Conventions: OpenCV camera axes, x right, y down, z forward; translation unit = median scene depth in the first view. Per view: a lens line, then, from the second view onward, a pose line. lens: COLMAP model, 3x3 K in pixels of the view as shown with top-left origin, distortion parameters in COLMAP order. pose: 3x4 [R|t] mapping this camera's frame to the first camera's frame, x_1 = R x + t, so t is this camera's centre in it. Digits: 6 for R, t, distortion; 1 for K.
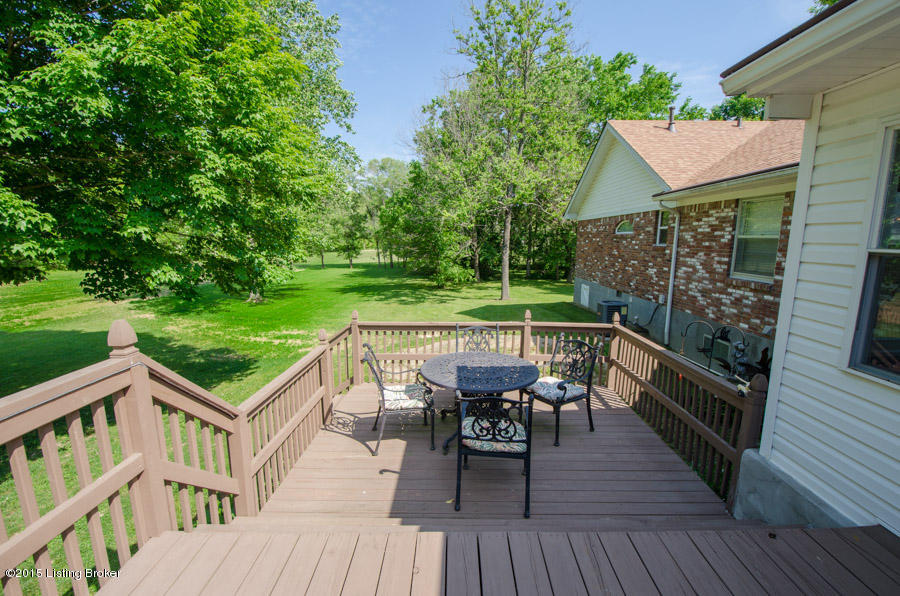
lens RADIAL K [[358.4, 0, 450.0], [0, 358.4, 298.0], [0, 0, 1]] dist [-0.019036, -0.000111]
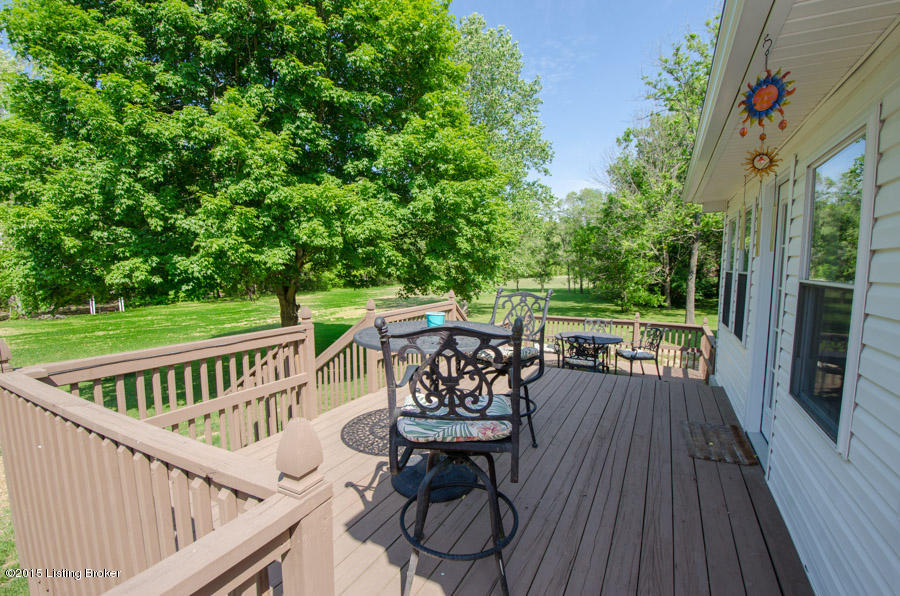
lens RADIAL K [[343.5, 0, 450.0], [0, 343.5, 298.0], [0, 0, 1]] dist [0.000707, 0.000048]
pose [[0.858829, 0.041588, -0.510572, 0.044453], [-0.077299, 0.995807, -0.048912, 0.017423], [0.506397, 0.081474, 0.858443, -0.110350]]
